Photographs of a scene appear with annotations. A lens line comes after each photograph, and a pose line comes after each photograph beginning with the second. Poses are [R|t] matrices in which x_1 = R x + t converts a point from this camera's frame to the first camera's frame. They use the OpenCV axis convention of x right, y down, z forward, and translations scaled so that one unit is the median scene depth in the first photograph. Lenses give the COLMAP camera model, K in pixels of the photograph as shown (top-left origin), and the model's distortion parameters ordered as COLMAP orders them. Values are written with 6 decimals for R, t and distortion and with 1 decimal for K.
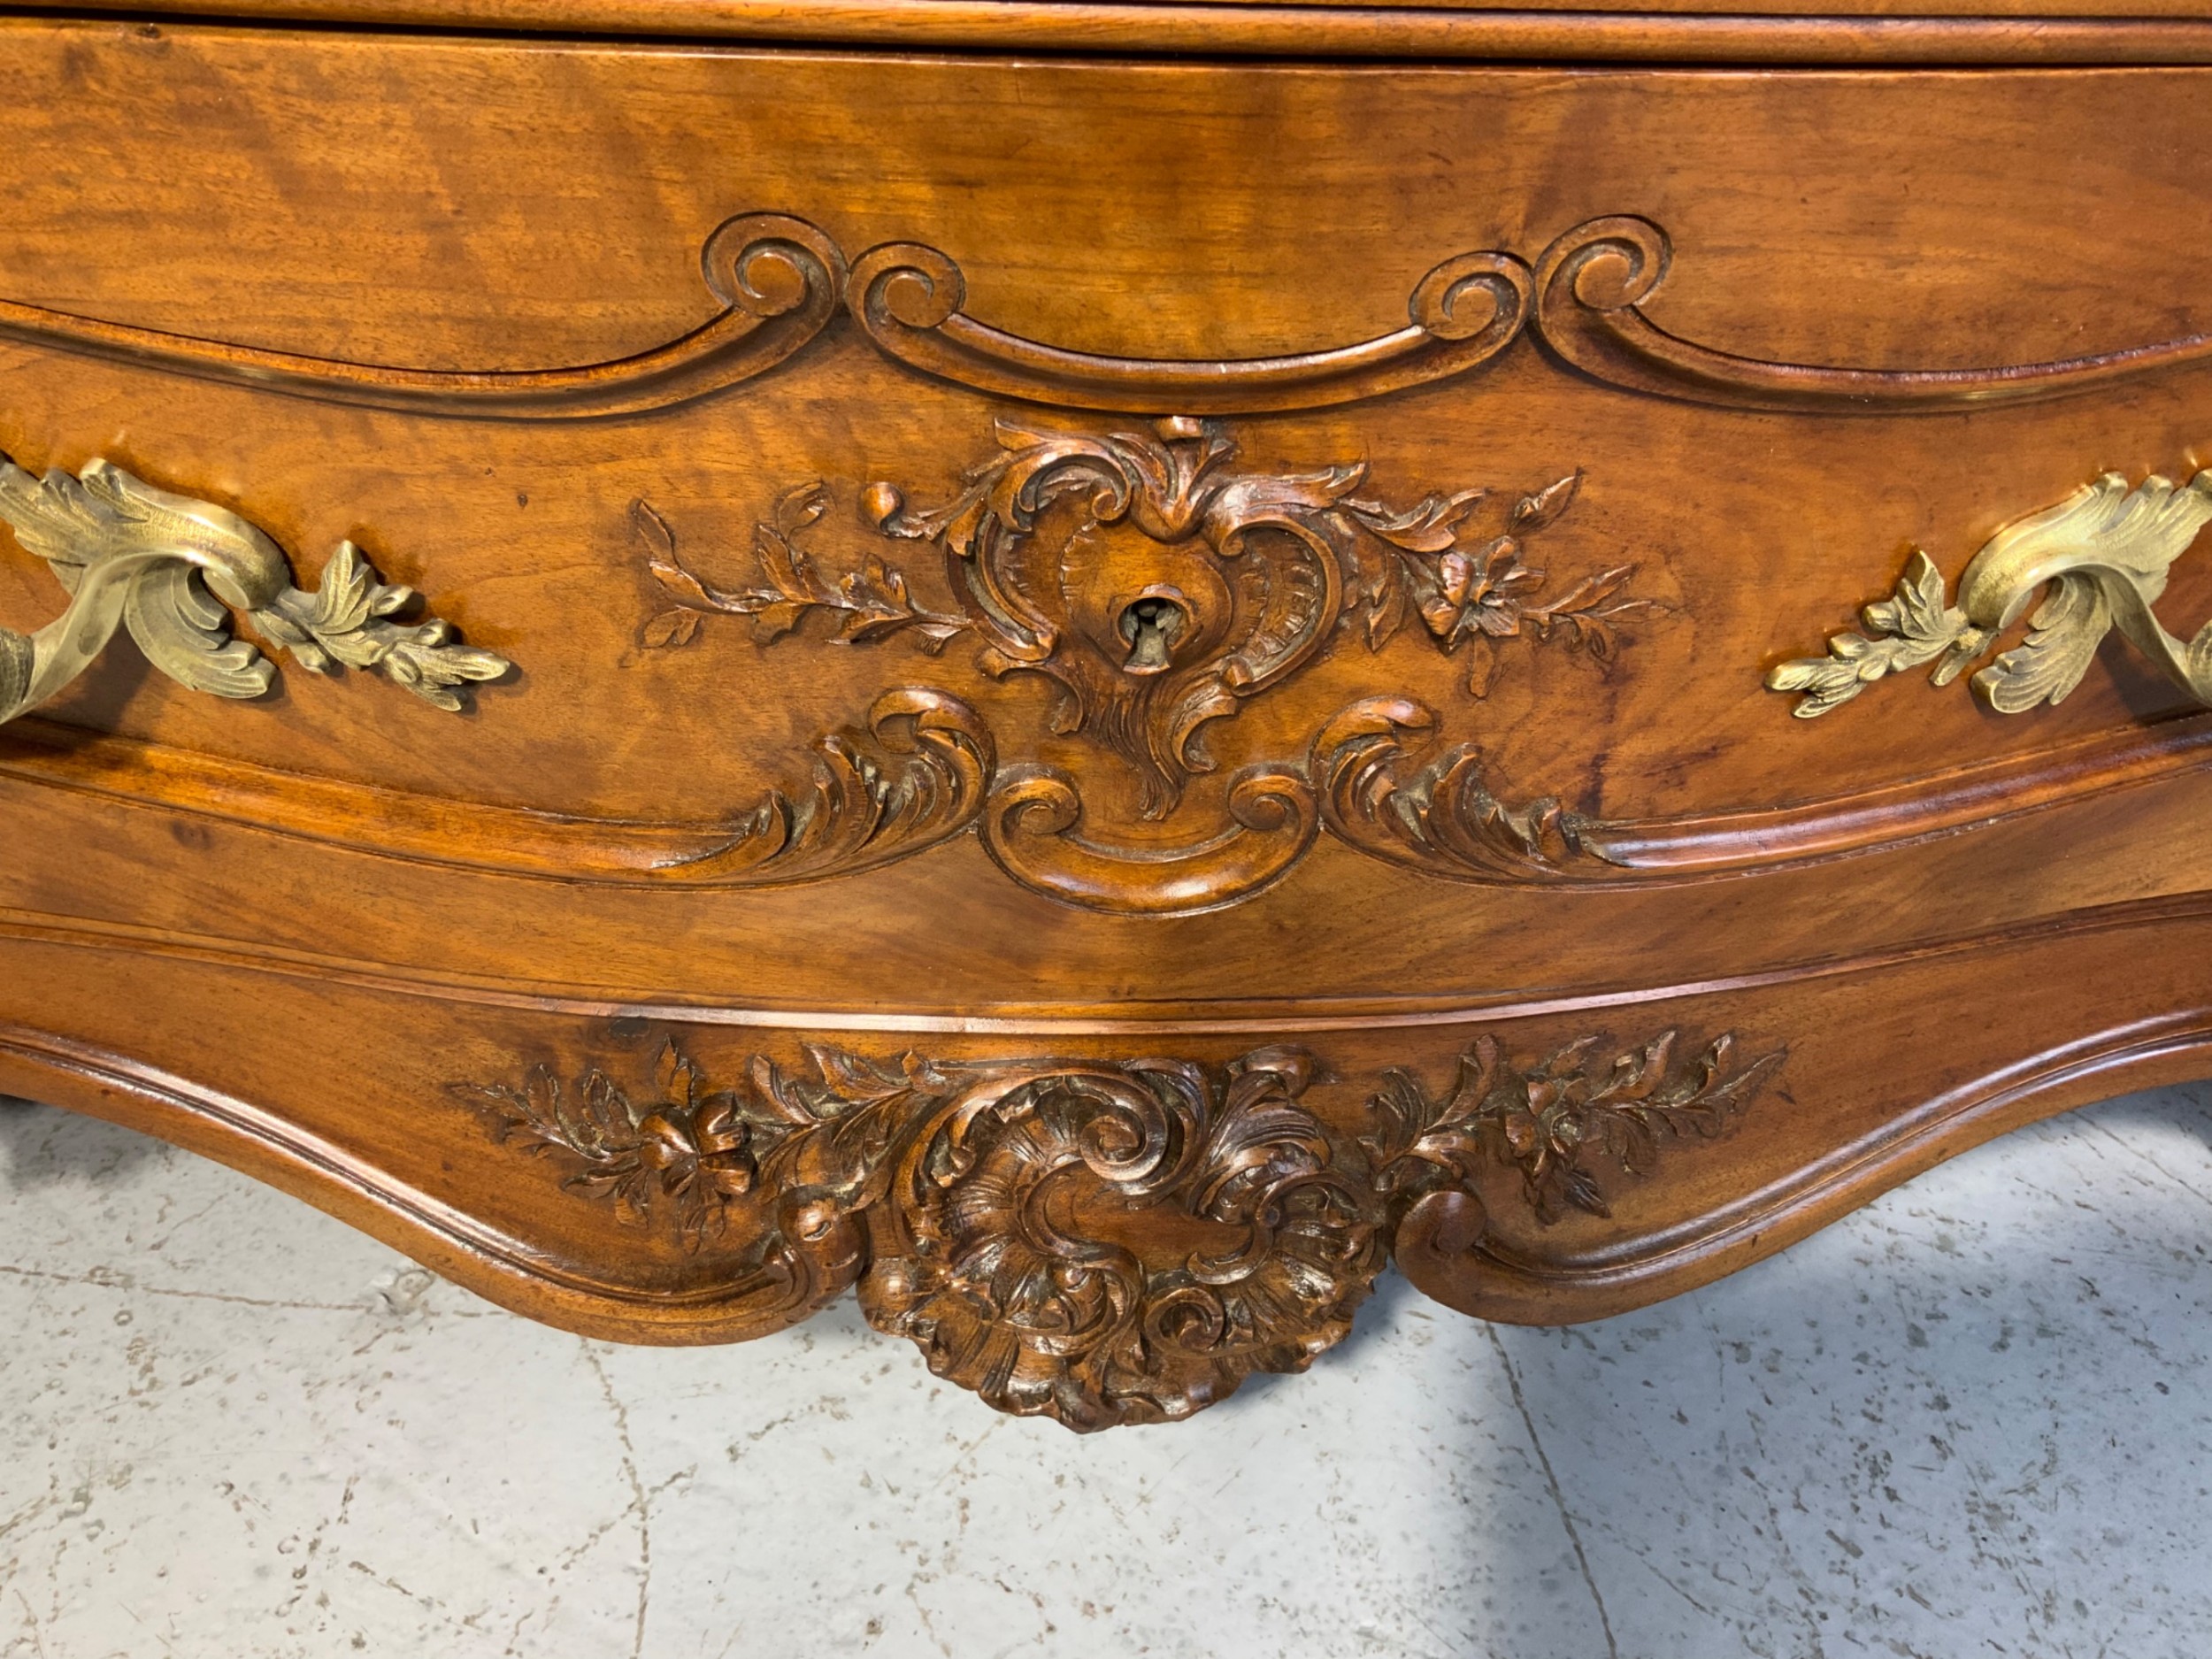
lens RADIAL K [[1792.0, 0, 1106.0], [0, 1792.0, 829.5], [0, 0, 1]] dist [0.112022, -0.218101]
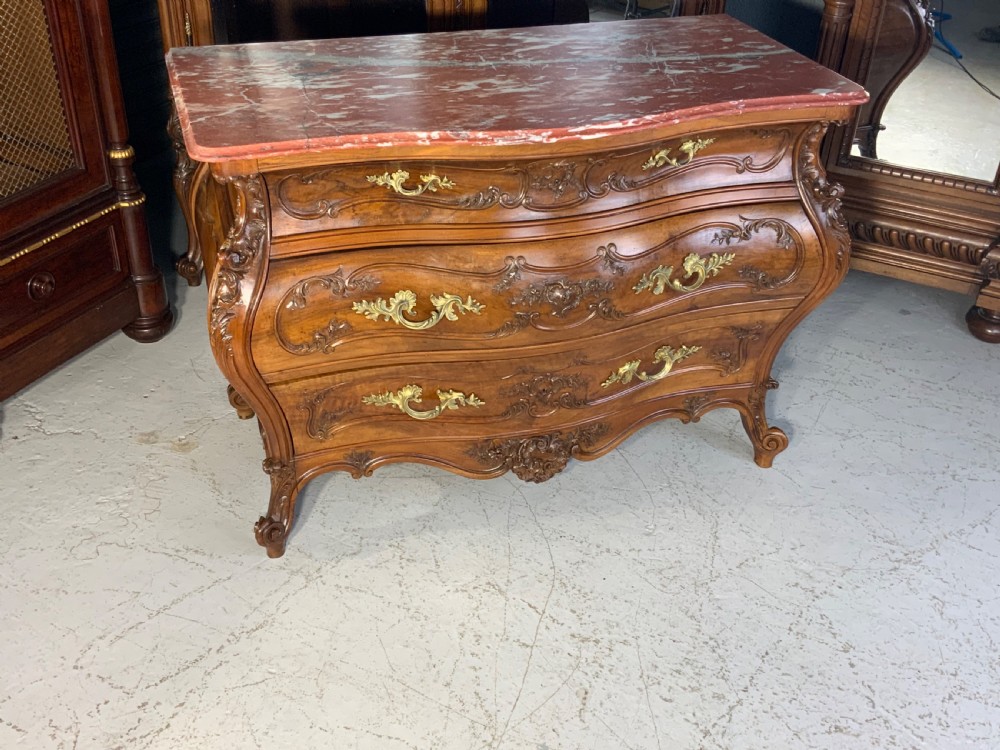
lens RADIAL K [[1050.8, 0, 500.0], [0, 1050.8, 375.0], [0, 0, 1]] dist [0.145594, -0.338358]
pose [[0.965951, -0.146562, 0.213210, -1.576323], [0.152864, 0.988158, -0.013285, -0.162278], [-0.208738, 0.045425, 0.976916, -5.122914]]
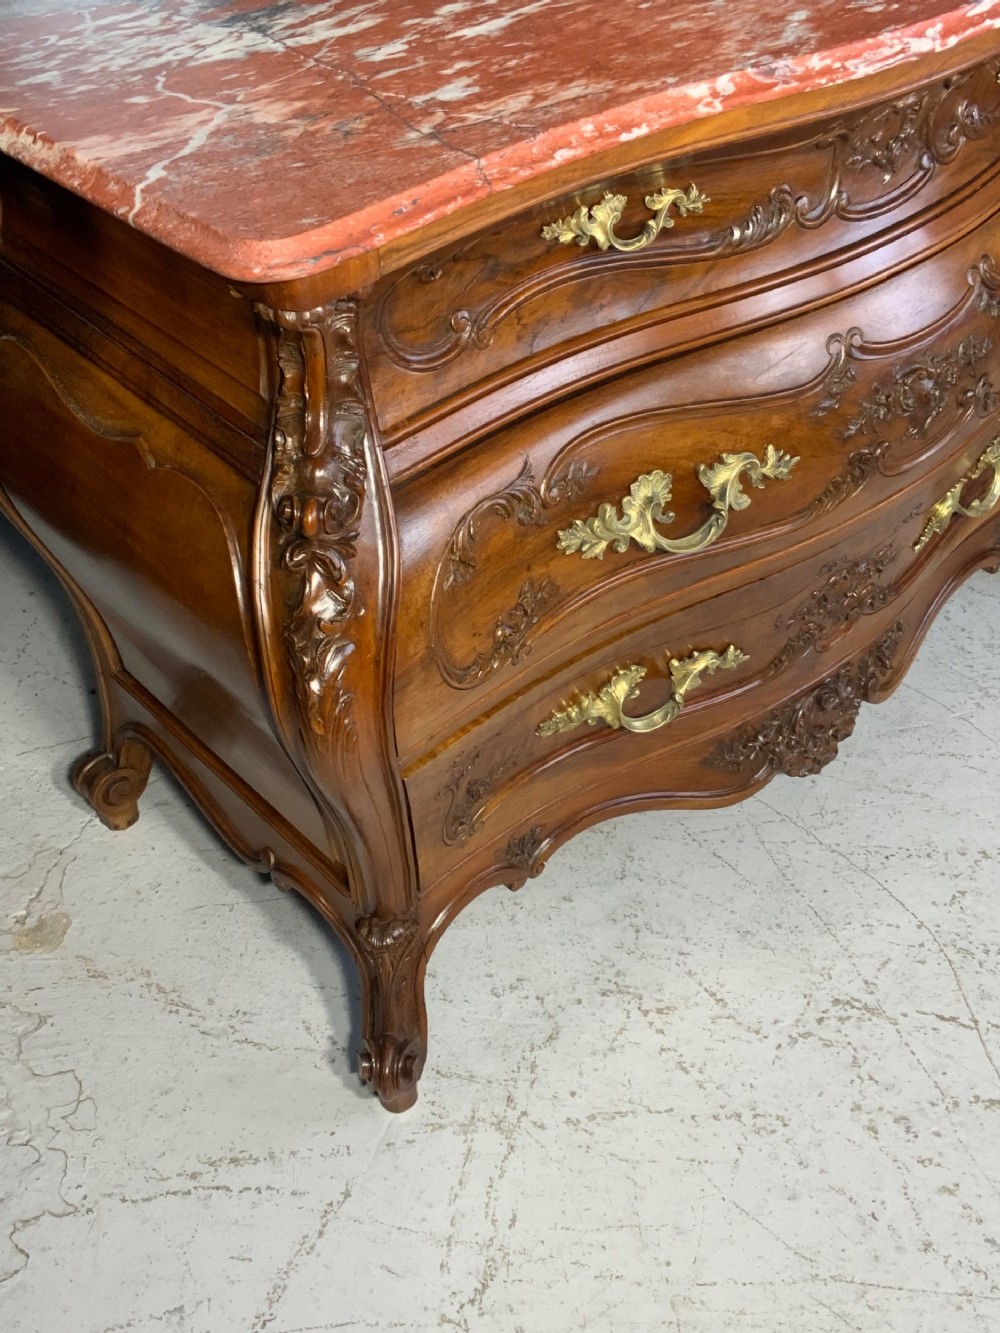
lens RADIAL K [[1598.6, 0, 500.0], [0, 1598.6, 666.5], [0, 0, 1]] dist [0.143477, -0.314475]
pose [[0.782558, -0.441234, 0.439221, -2.916147], [0.405199, 0.896584, 0.178750, -1.168802], [-0.472669, 0.038090, 0.880416, -2.628117]]
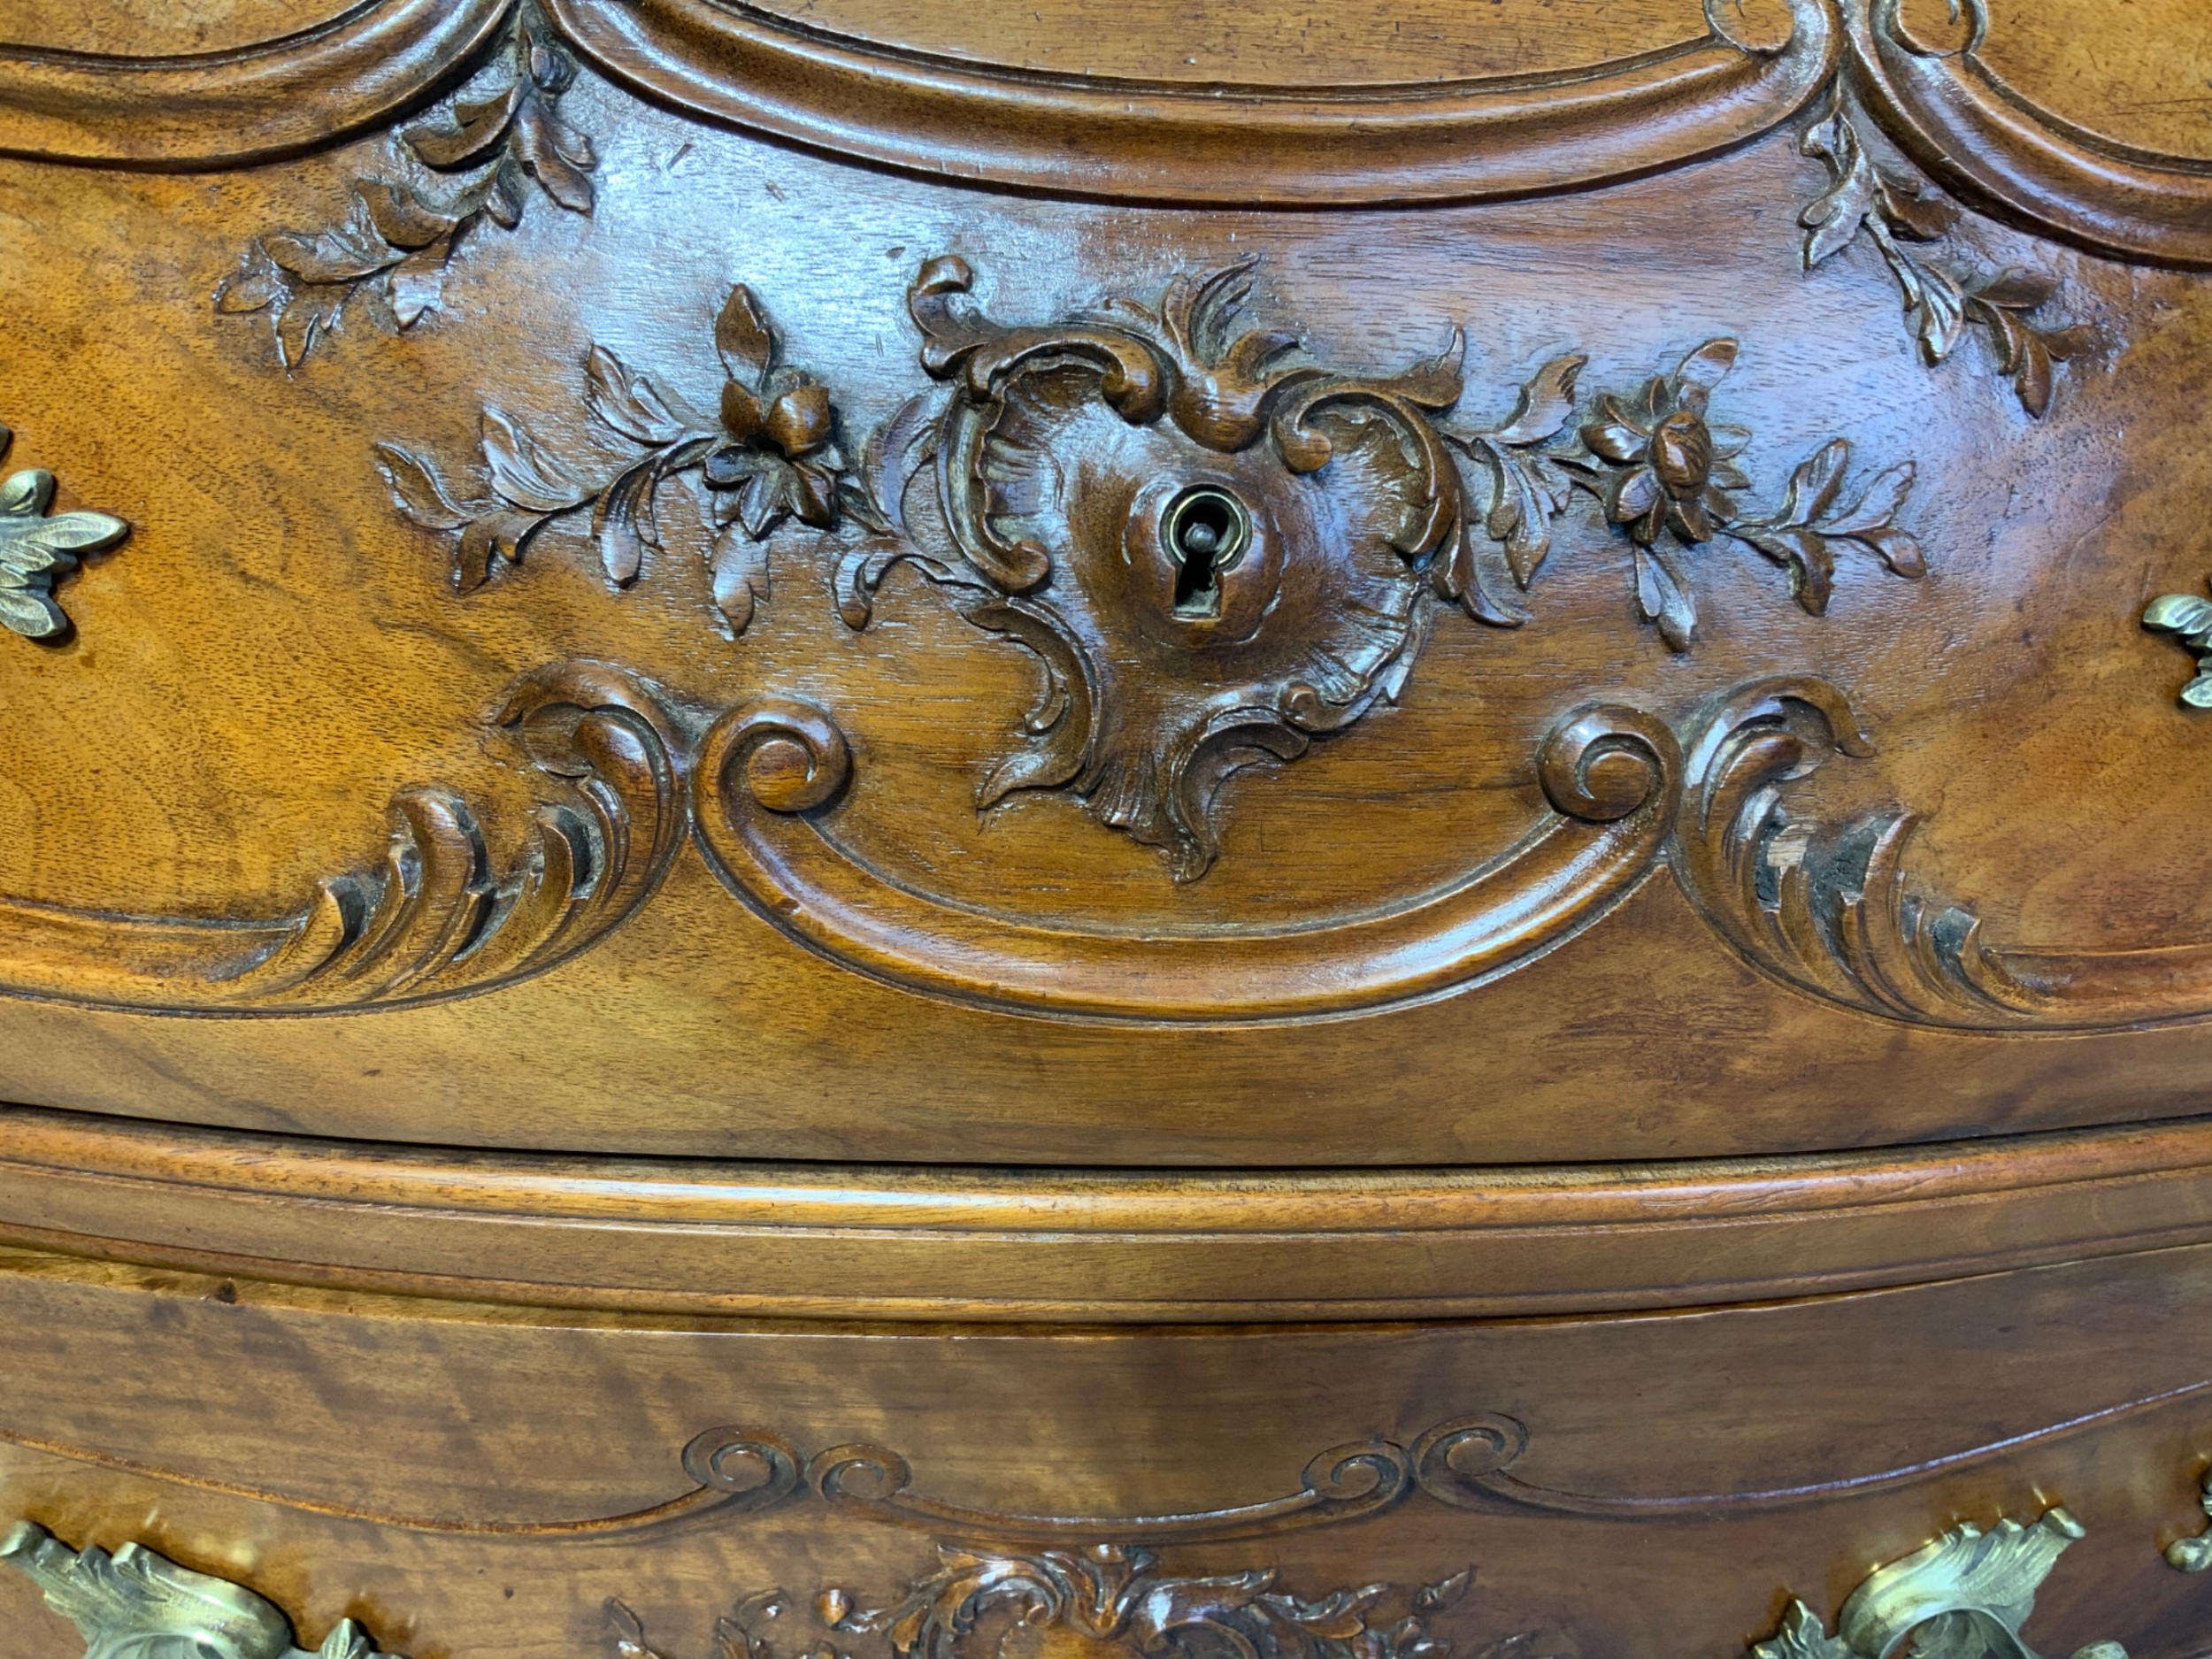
lens RADIAL K [[1816.2, 0, 1100.9], [0, 1816.2, 896.5], [0, 0, 1]] dist [0.017222, -0.057488]
pose [[0.999999, 0.000836, 0.001036, 0.033900], [-0.000524, 0.962780, -0.270284, -0.284551], [-0.001223, 0.270283, 0.962780, -0.168276]]
